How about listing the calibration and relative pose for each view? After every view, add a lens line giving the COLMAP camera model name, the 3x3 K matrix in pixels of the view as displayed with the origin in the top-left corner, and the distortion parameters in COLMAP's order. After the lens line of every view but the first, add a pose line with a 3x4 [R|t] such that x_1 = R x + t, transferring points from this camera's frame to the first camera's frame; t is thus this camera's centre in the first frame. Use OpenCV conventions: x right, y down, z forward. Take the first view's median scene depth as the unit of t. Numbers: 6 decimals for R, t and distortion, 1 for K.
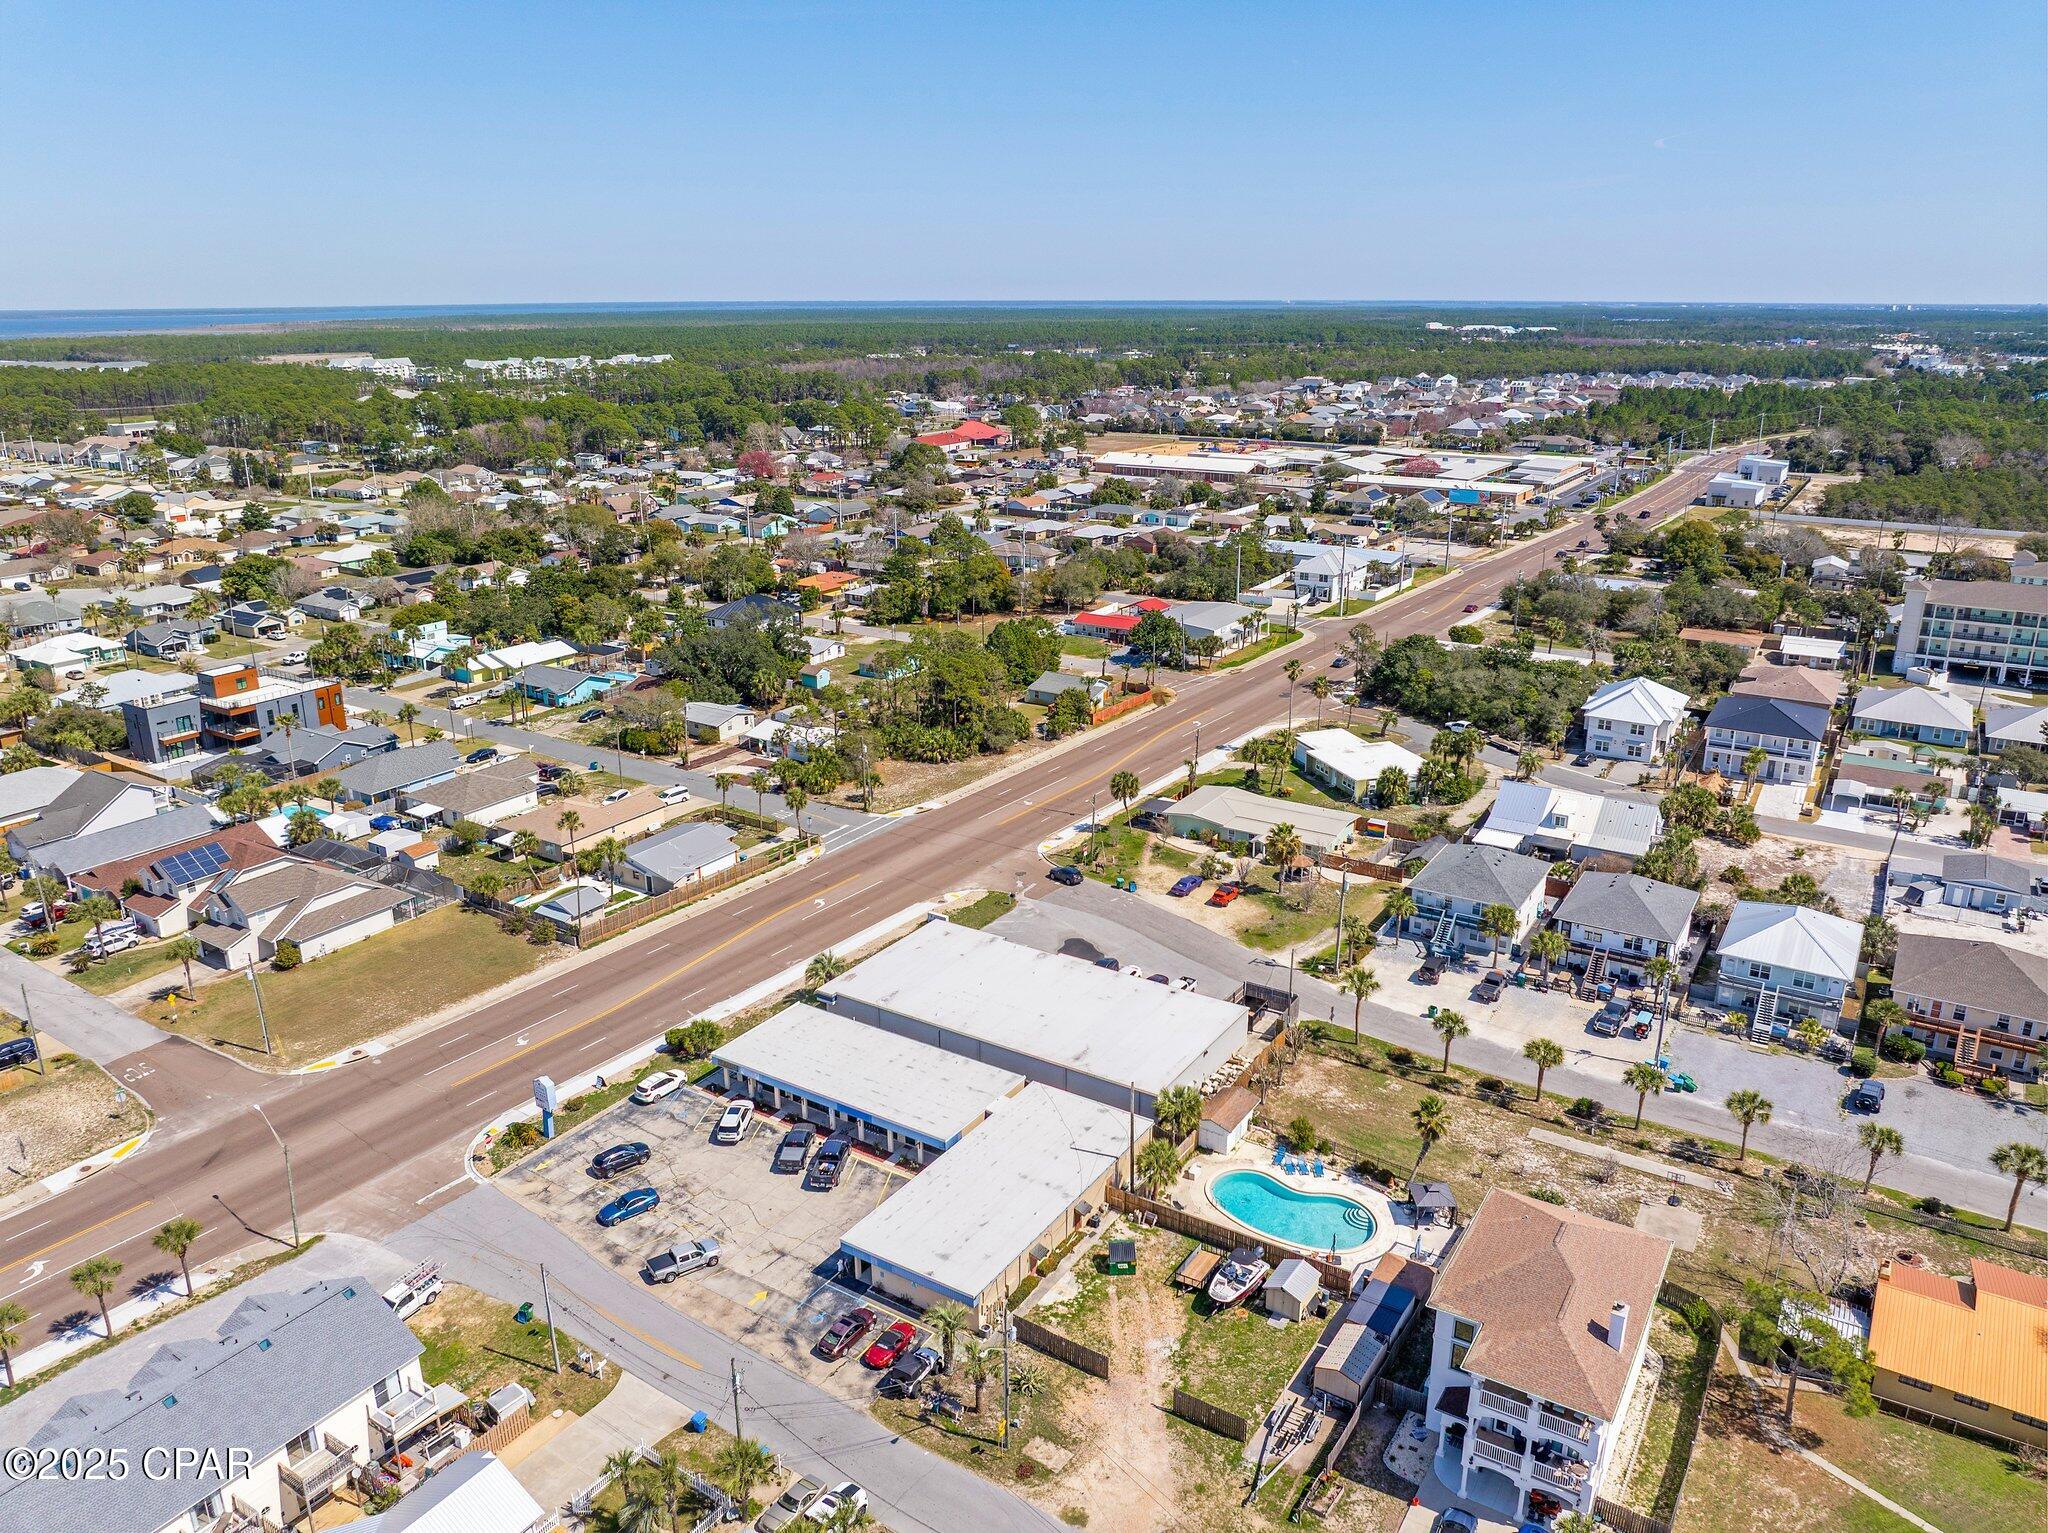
lens RADIAL K [[1437.5, 0, 1029.1], [0, 1437.5, 757.2], [0, 0, 1]] dist [-0.037431, 0.002565]
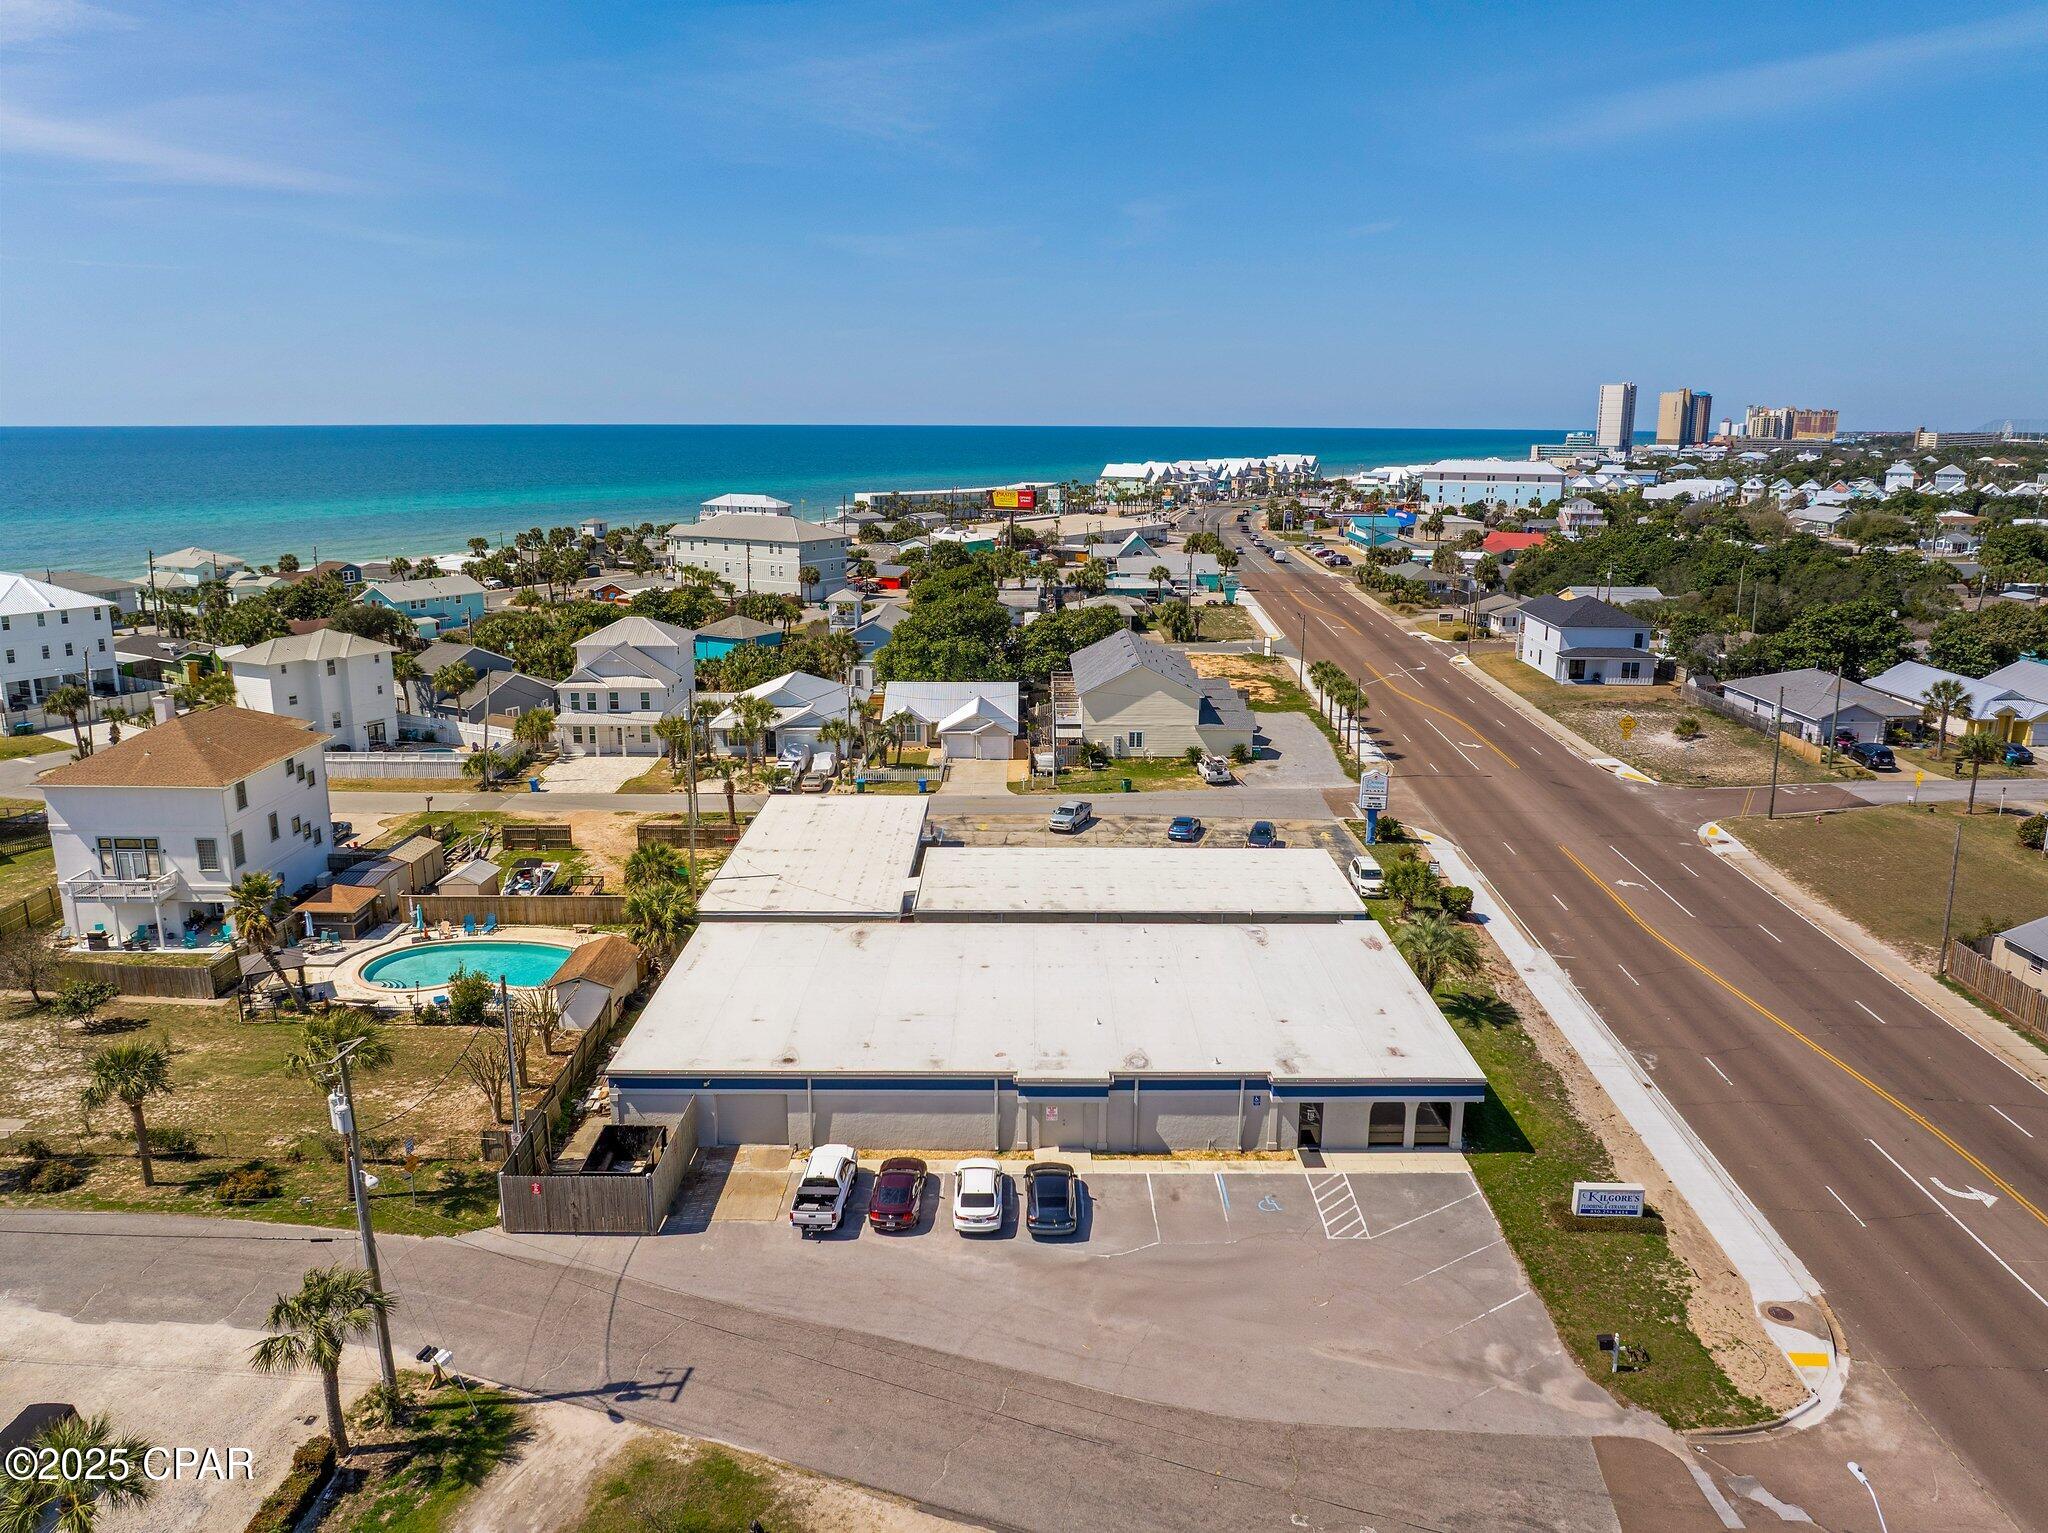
lens RADIAL K [[1439.9, 0, 1032.5], [0, 1439.9, 768.5], [0, 0, 1]] dist [-0.038689, -0.002043]
pose [[-0.839211, 0.128181, -0.528483, 0.309080], [-0.167237, 0.863893, 0.475100, -0.163894], [0.517451, 0.487091, -0.703553, 1.556519]]
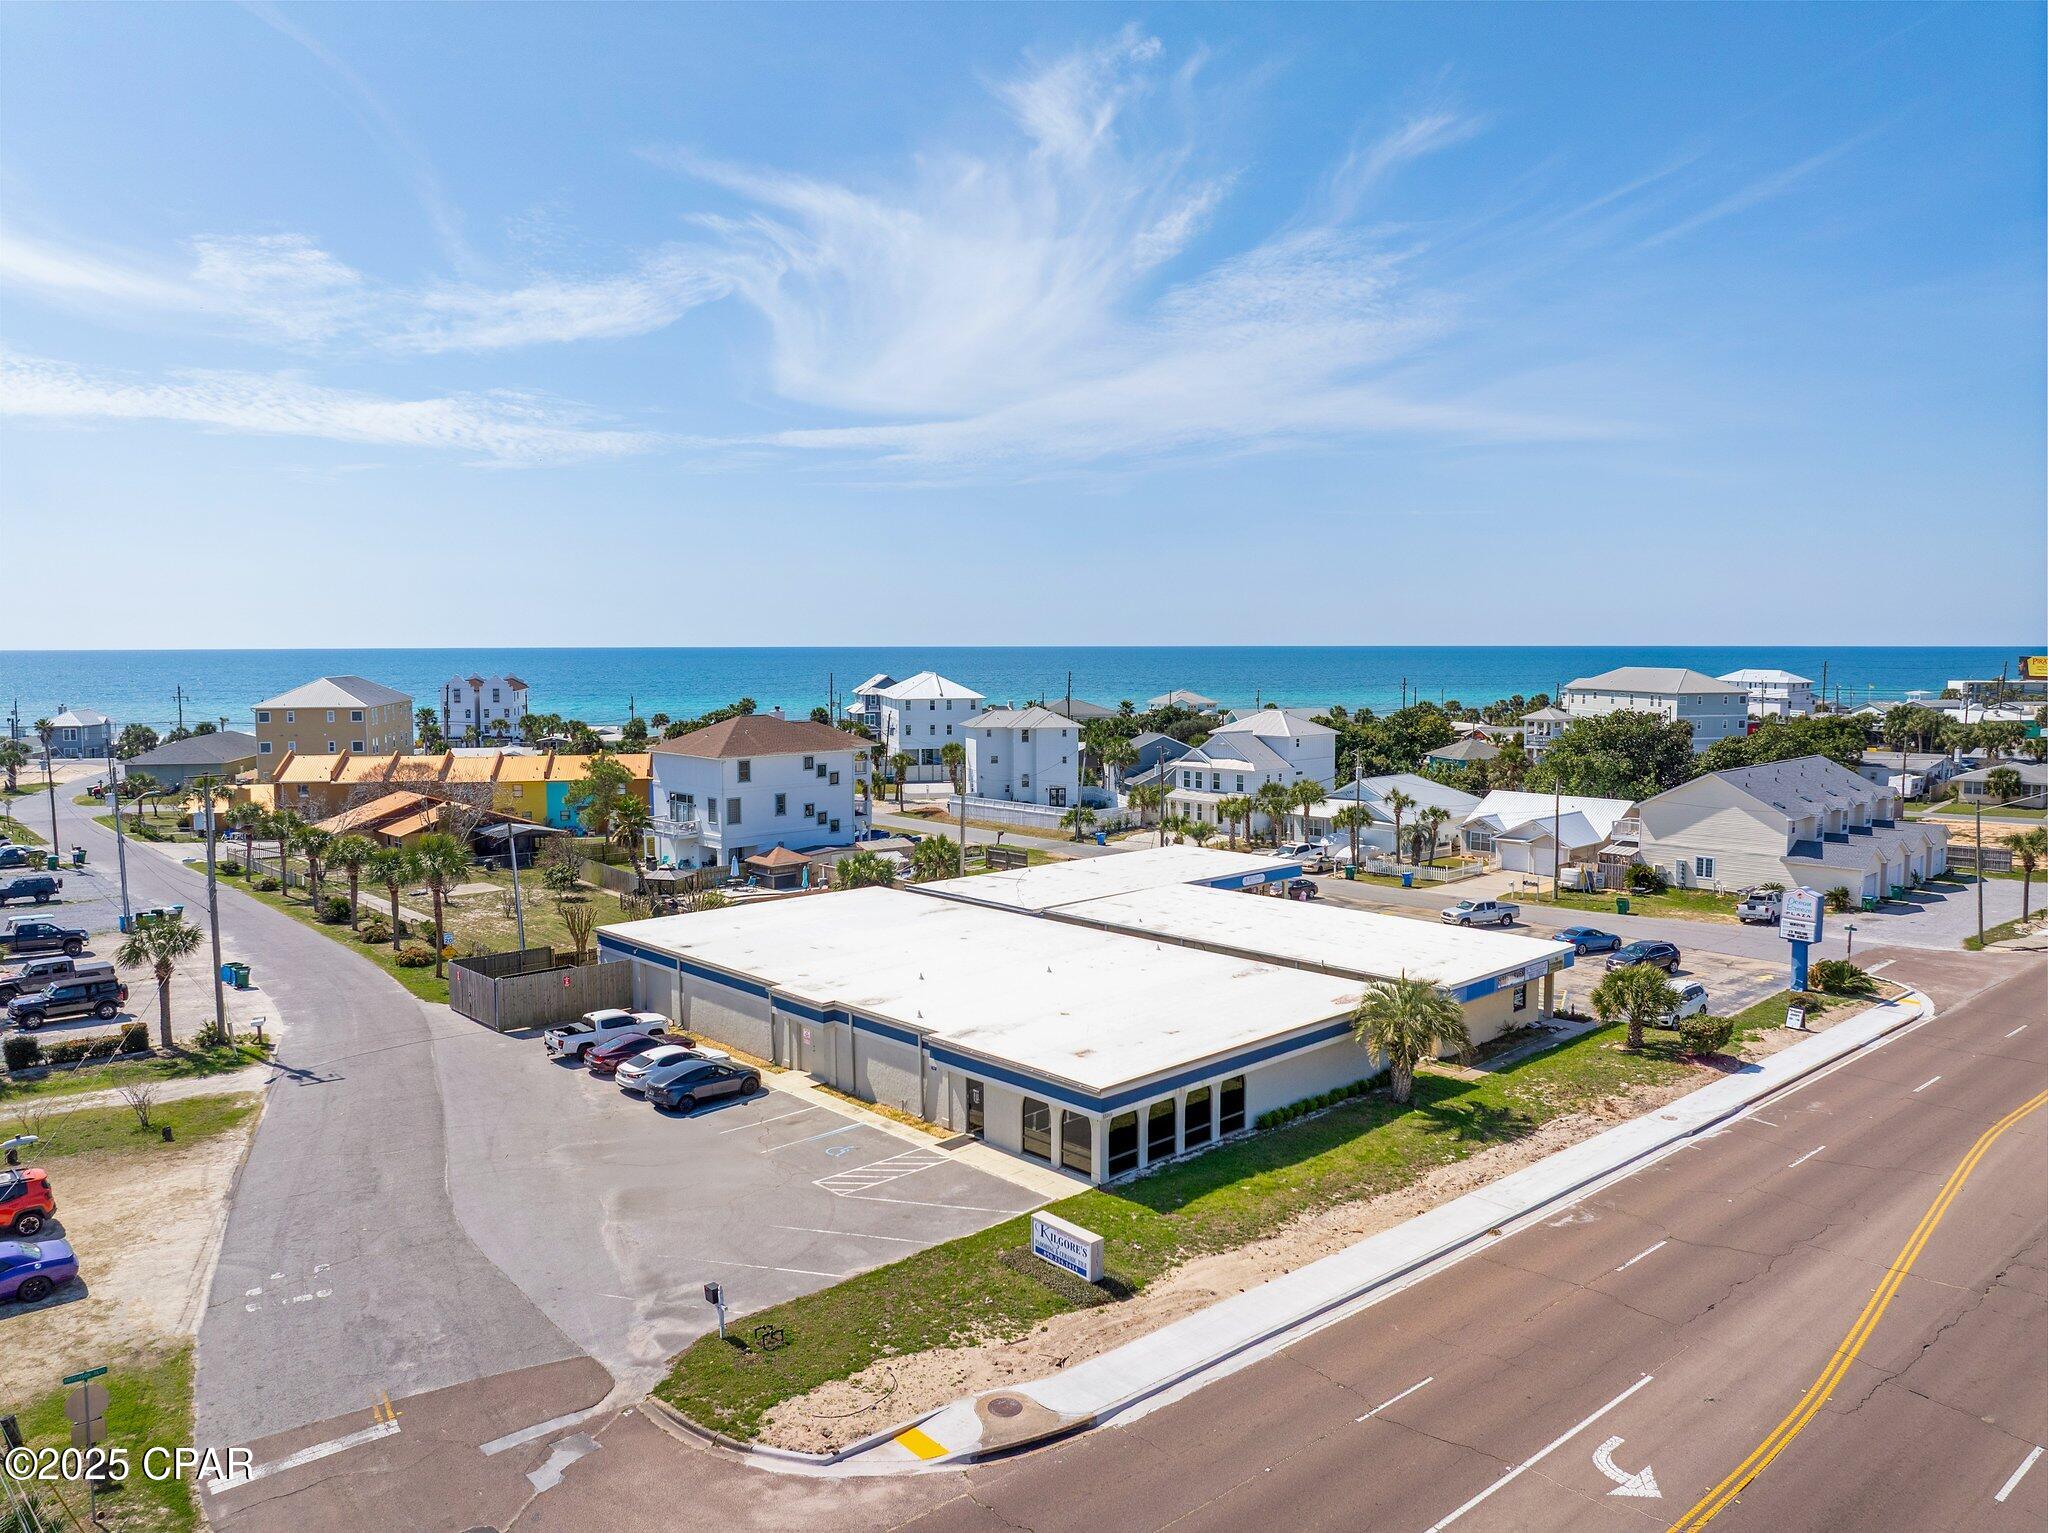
lens RADIAL K [[1437.5, 0, 1029.1], [0, 1437.5, 757.2], [0, 0, 1]] dist [-0.037431, 0.002565]
pose [[-0.970186, -0.011931, 0.242068, -0.165408], [0.080894, 0.925570, 0.369834, -0.089898], [-0.228463, 0.378389, -0.897010, 1.668153]]
